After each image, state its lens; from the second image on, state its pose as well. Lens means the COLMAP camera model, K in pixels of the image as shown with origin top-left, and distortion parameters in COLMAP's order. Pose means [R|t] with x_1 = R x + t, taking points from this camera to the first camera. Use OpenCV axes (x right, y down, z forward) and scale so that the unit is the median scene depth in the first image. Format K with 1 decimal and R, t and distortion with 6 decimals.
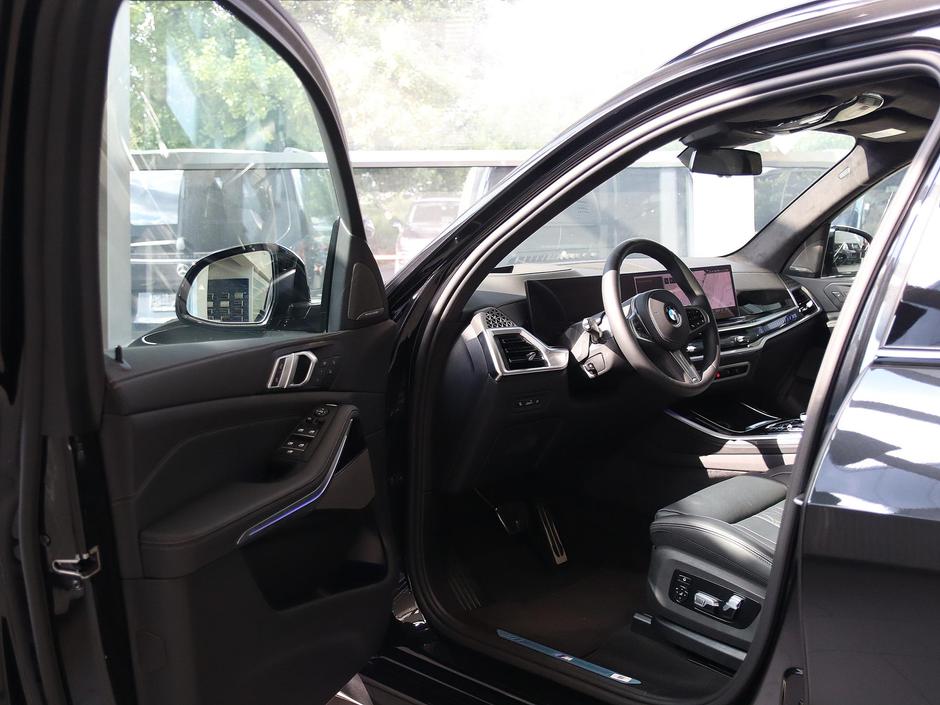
lens RADIAL K [[968.4, 0, 470.0], [0, 968.4, 352.5], [0, 0, 1]] dist [-0.050982, -0.006267]
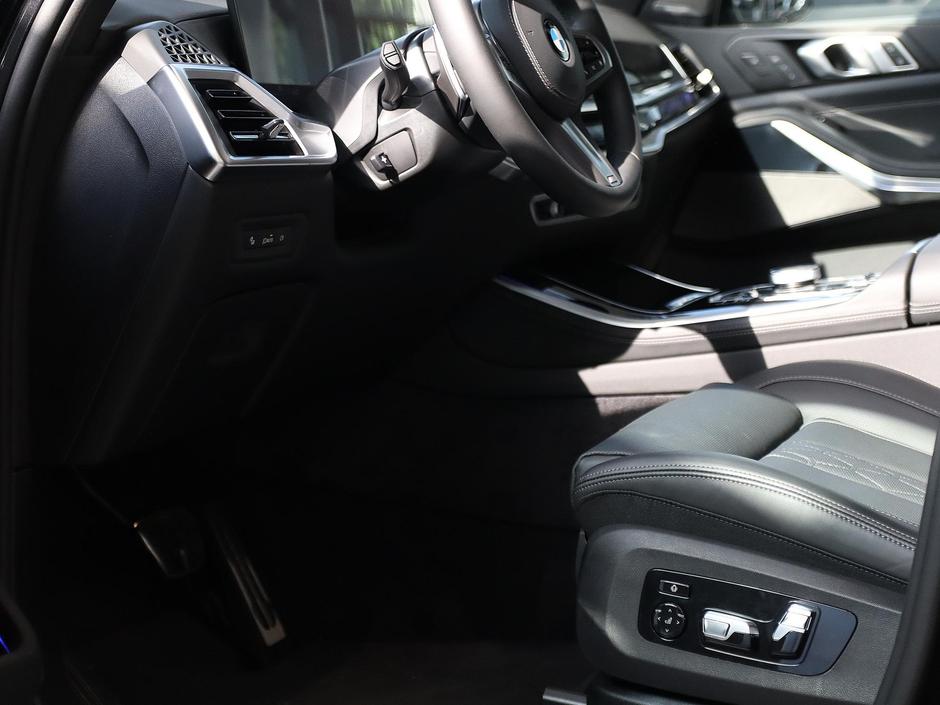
lens RADIAL K [[2067.3, 0, 470.0], [0, 2067.3, 352.5], [0, 0, 1]] dist [0.028247, 0.586357]
pose [[0.935422, -0.050895, 0.349851, -0.172600], [0.047769, 0.998704, 0.017563, 0.086577], [-0.350292, 0.000283, 0.936641, 0.099026]]
